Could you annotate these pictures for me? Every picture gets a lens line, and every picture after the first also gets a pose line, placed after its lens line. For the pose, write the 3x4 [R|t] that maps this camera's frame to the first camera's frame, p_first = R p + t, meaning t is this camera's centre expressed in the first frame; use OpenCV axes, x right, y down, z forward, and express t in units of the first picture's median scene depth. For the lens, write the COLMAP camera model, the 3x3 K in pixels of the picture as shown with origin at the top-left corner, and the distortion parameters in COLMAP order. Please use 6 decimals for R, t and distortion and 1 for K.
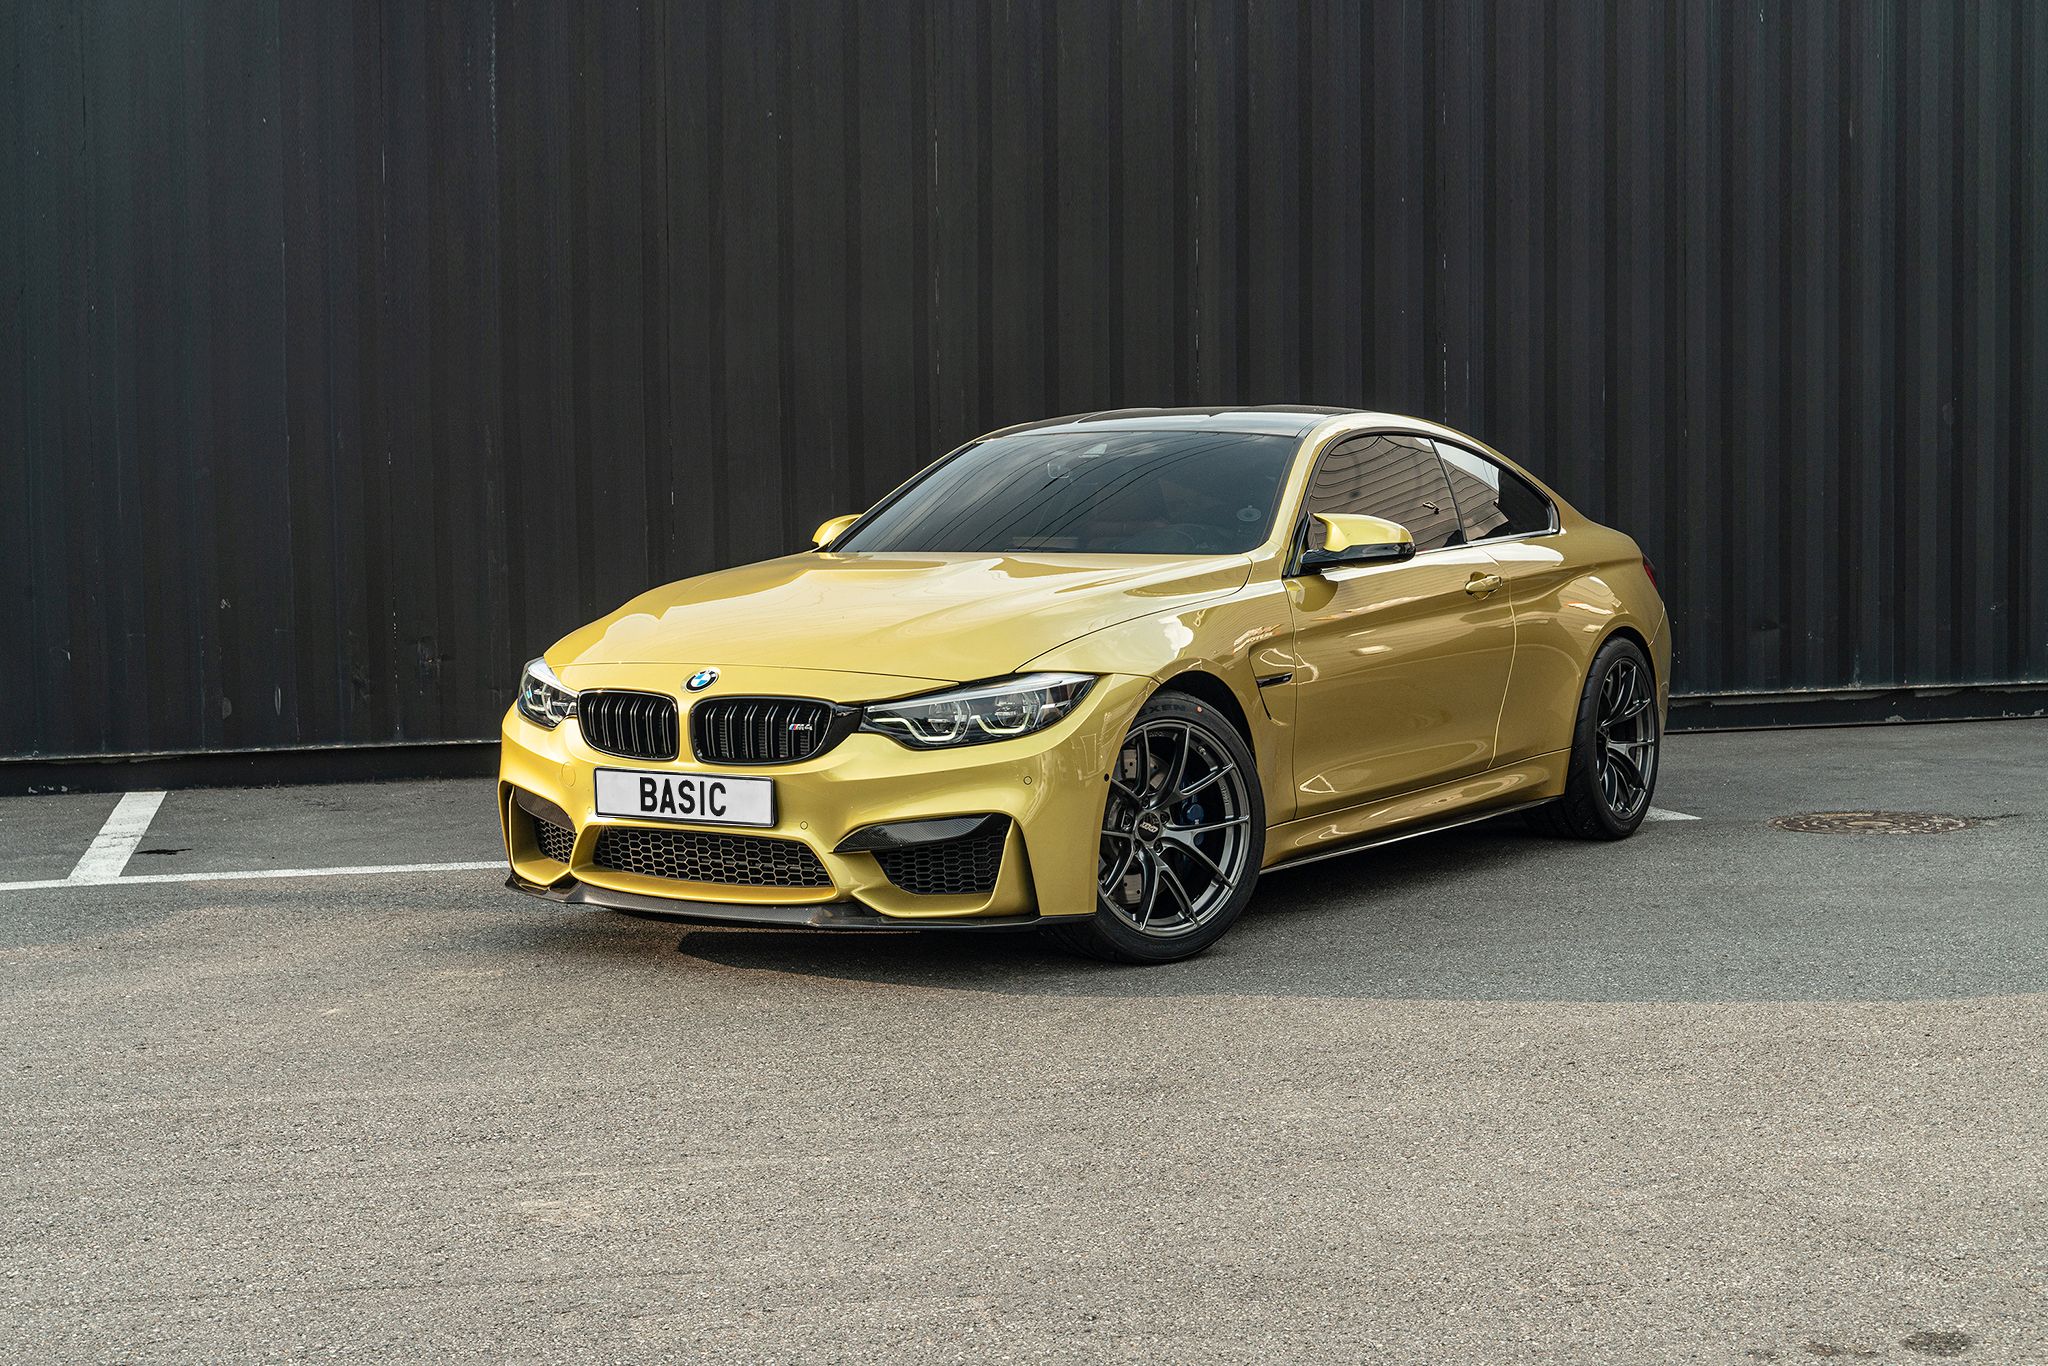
lens RADIAL K [[2929.0, 0, 1014.8], [0, 2929.0, 679.9], [0, 0, 1]] dist [-0.011881, -0.013741]
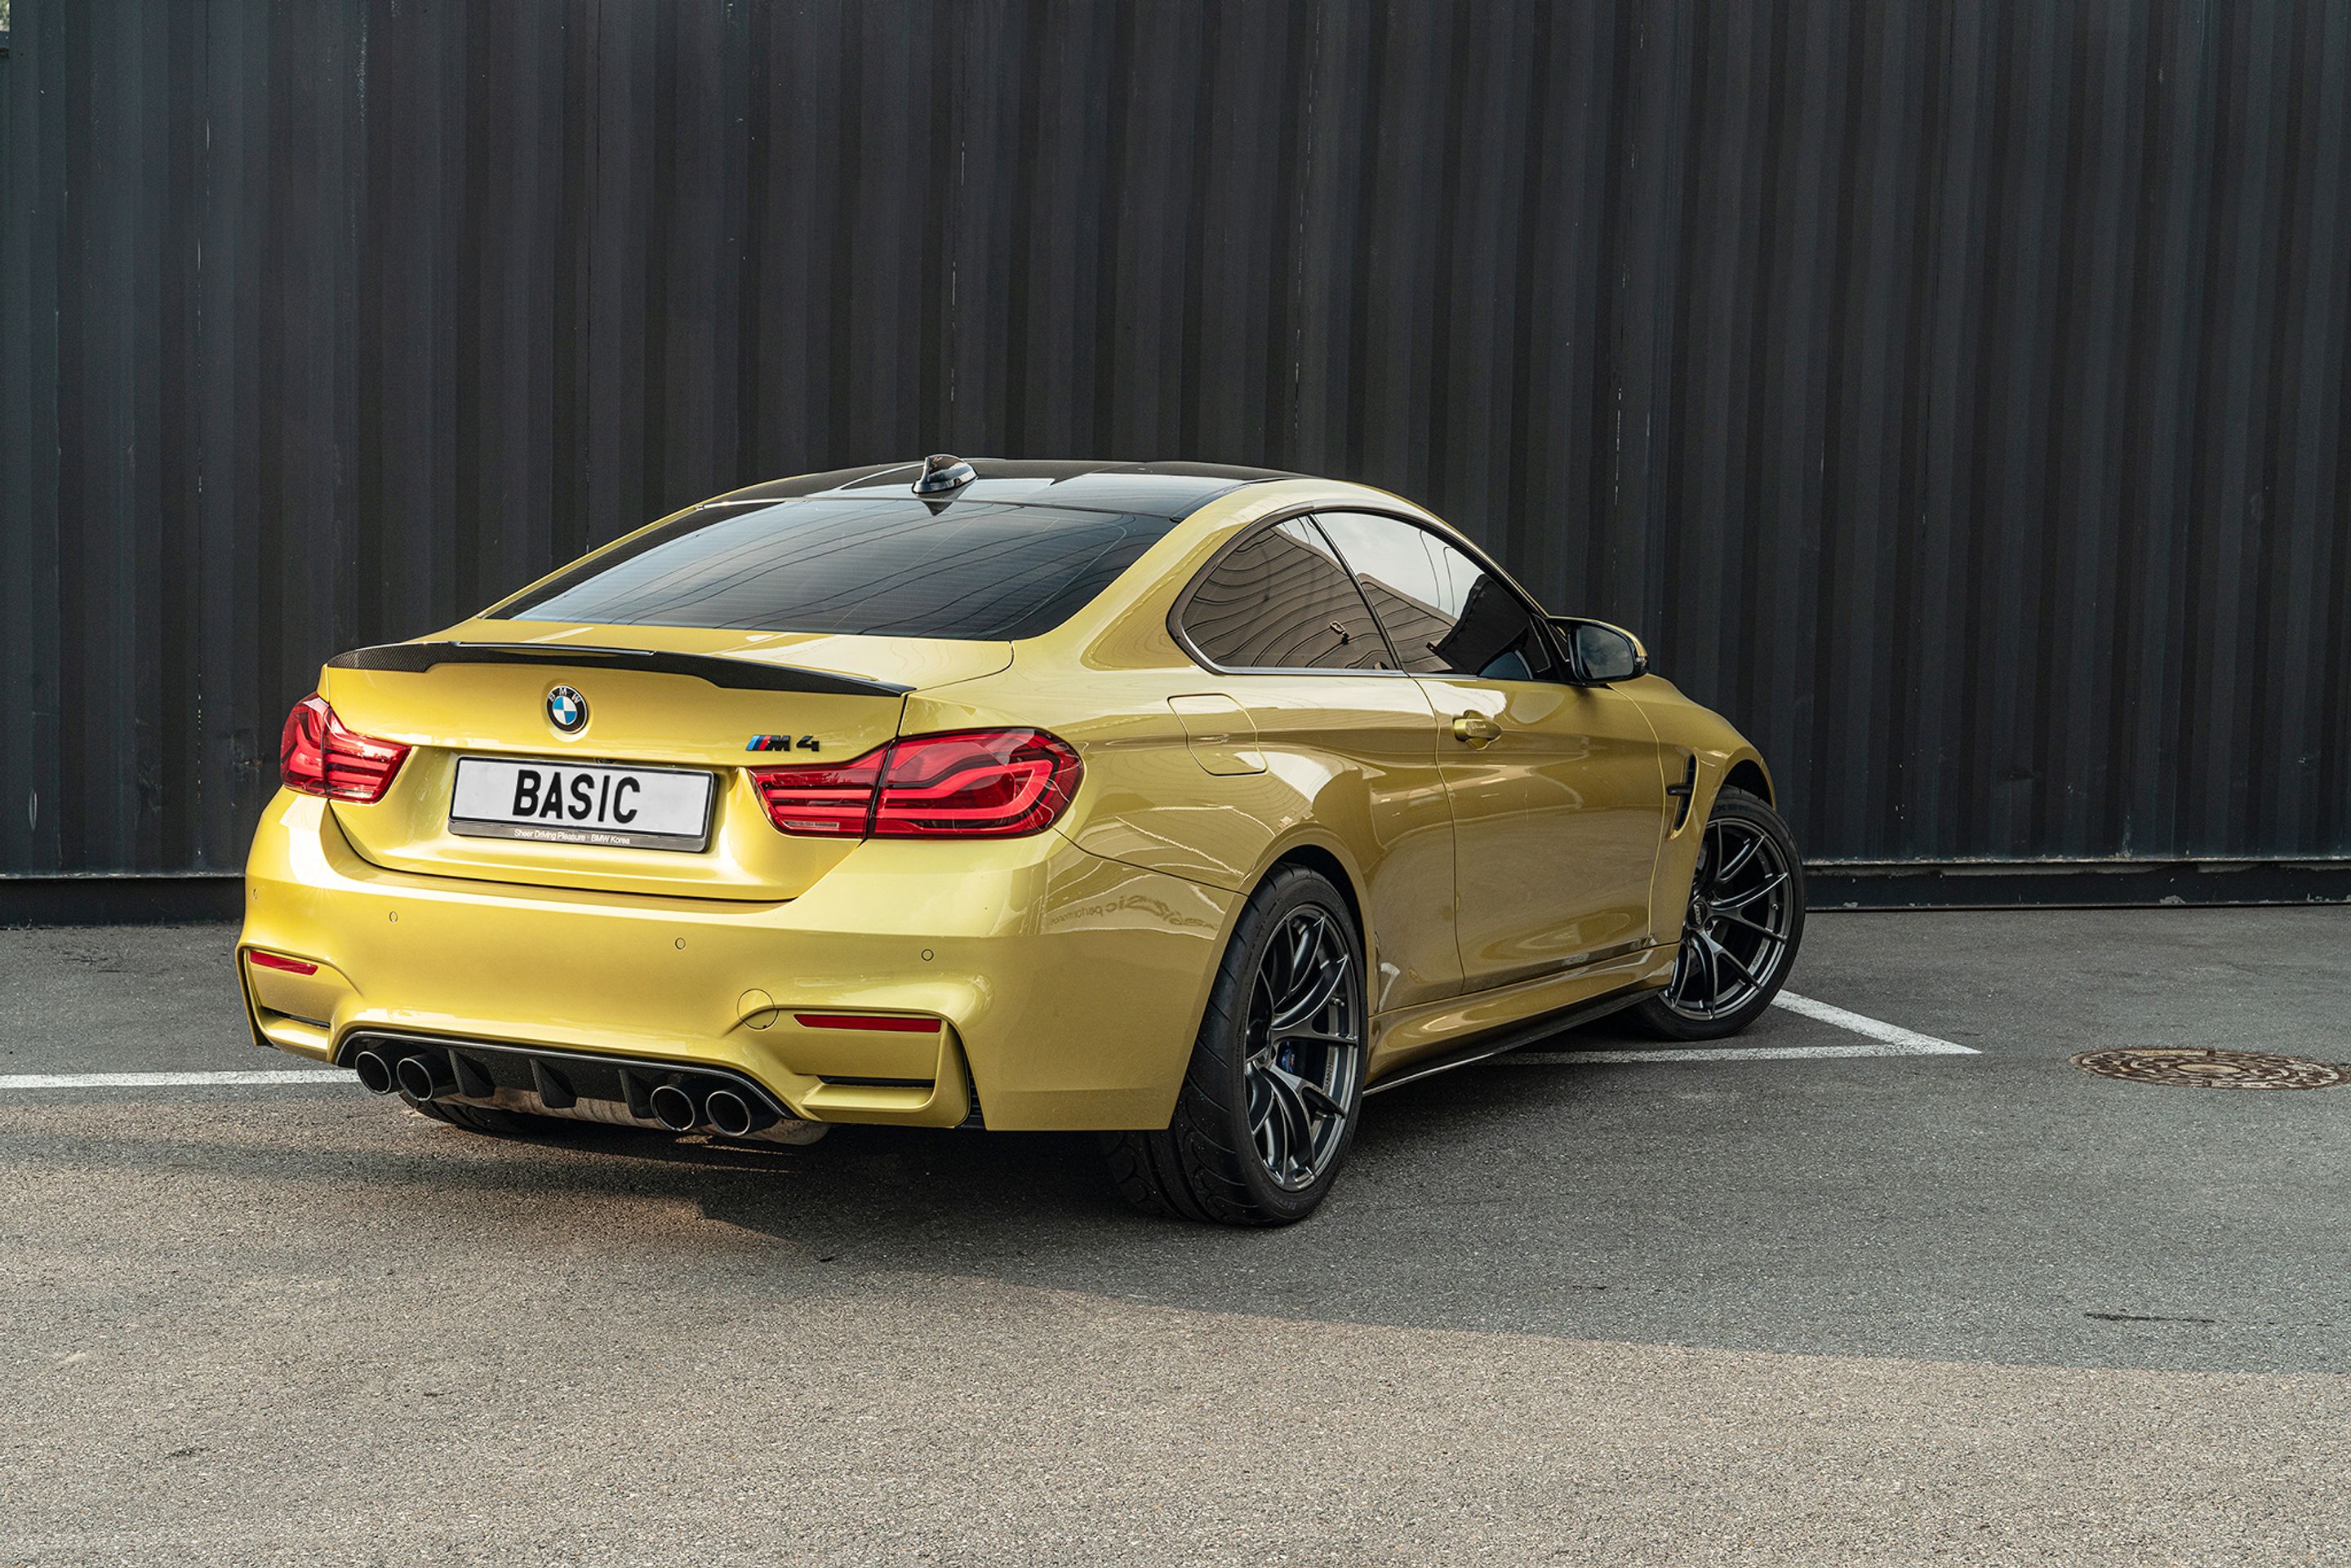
lens RADIAL K [[3448.2, 0, 1175.5], [0, 3448.2, 784.0], [0, 0, 1]] dist [0.030716, -0.021119]
pose [[0.997063, 0.037541, 0.066756, -0.039081], [-0.038359, 0.999203, 0.011008, -0.029337], [-0.066289, -0.013537, 0.997709, 0.185554]]
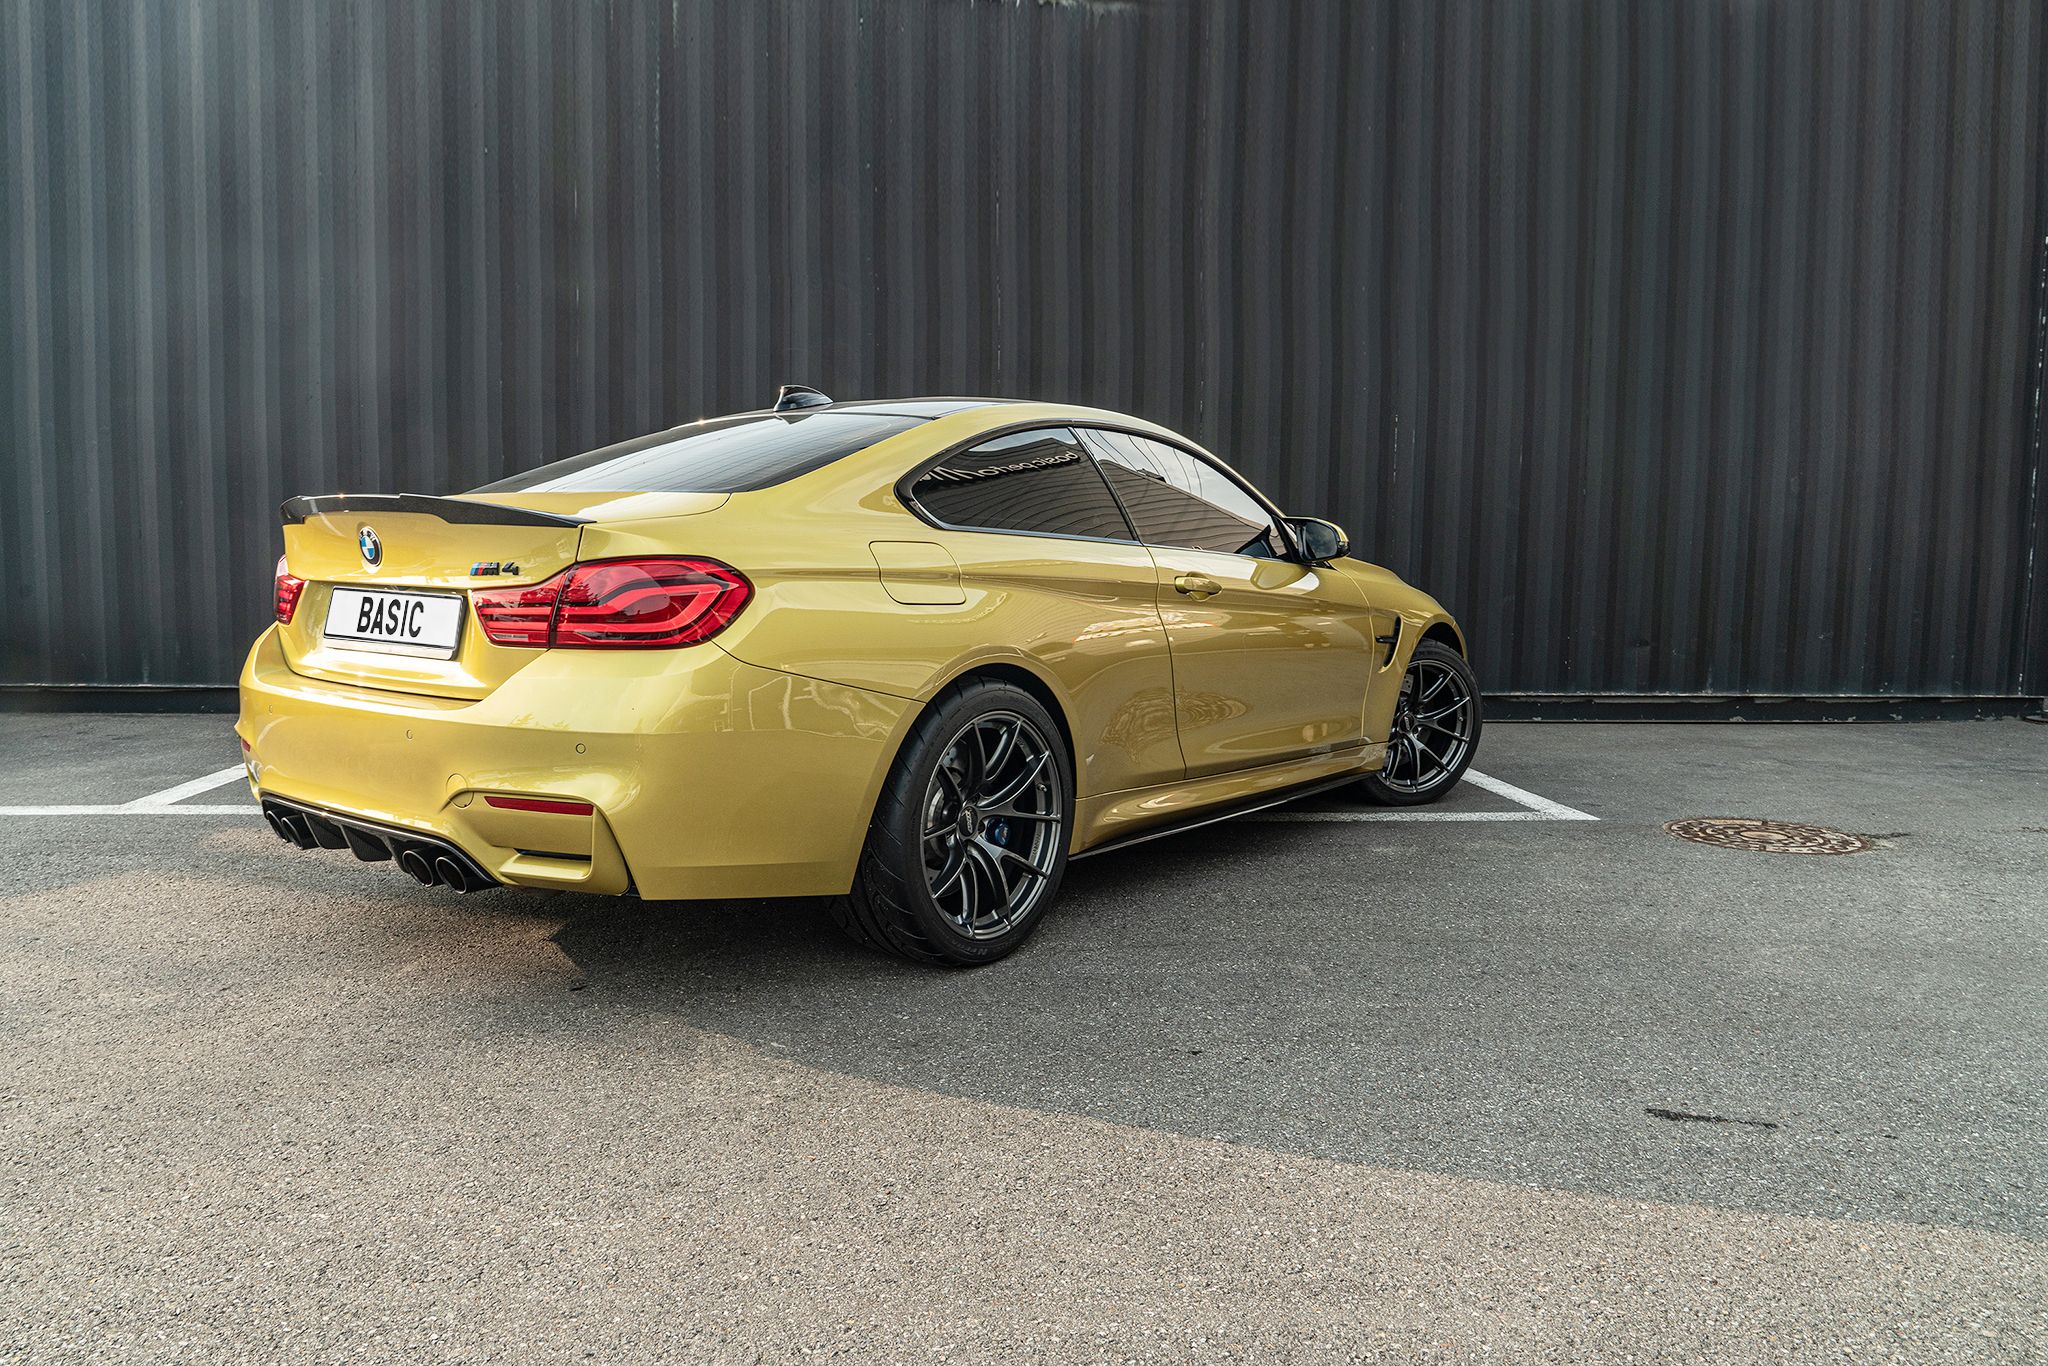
lens RADIAL K [[1383.7, 0, 1038.6], [0, 1383.7, 678.8], [0, 0, 1]] dist [-0.022261, 0.013156]
pose [[0.991515, 0.048175, -0.120733, 0.111841], [-0.044950, 0.998559, 0.029301, -0.014590], [0.121971, -0.023626, 0.992252, 0.604182]]
